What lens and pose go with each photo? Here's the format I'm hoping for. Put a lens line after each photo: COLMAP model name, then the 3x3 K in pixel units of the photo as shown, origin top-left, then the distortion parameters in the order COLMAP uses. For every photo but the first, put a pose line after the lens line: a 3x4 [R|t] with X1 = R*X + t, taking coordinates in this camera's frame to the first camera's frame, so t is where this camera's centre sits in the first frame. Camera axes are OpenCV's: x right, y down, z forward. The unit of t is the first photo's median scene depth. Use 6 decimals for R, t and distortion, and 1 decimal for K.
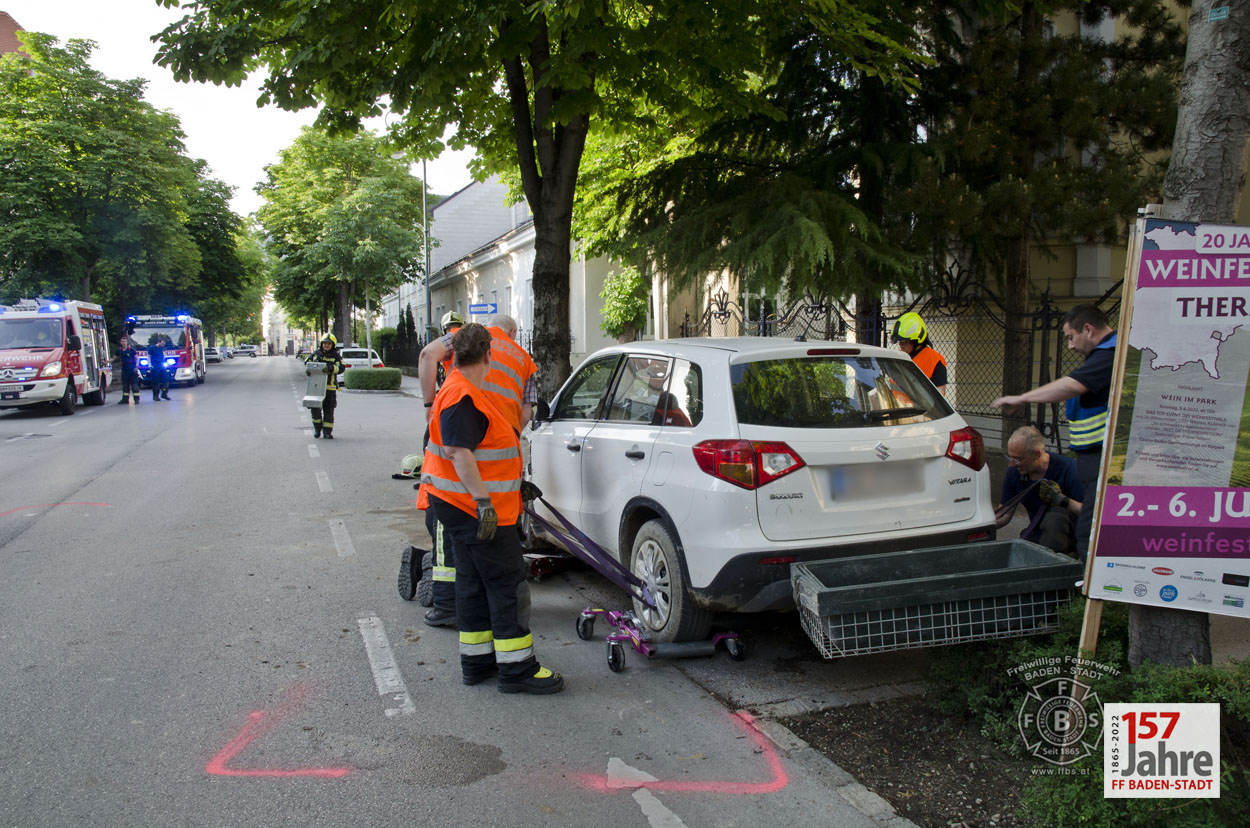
lens RADIAL K [[933.7, 0, 605.5], [0, 933.7, 416.3], [0, 0, 1]] dist [-0.095941, 0.073170]
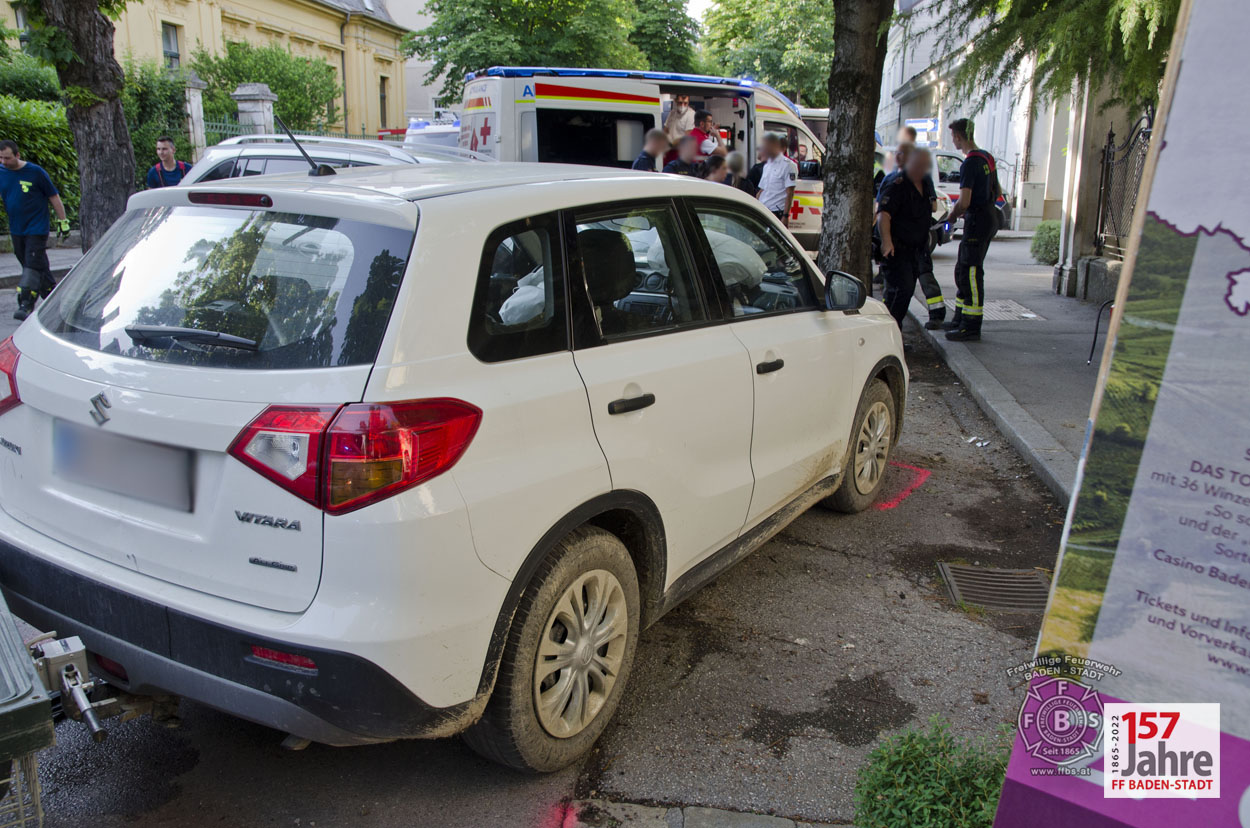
lens RADIAL K [[976.5, 0, 631.5], [0, 976.5, 415.9], [0, 0, 1]] dist [-0.092662, 0.093664]
pose [[0.878556, 0.135486, -0.458021, 0.178073], [-0.053310, 0.980749, 0.187856, -0.019797], [0.474655, -0.140625, 0.868865, 0.208531]]
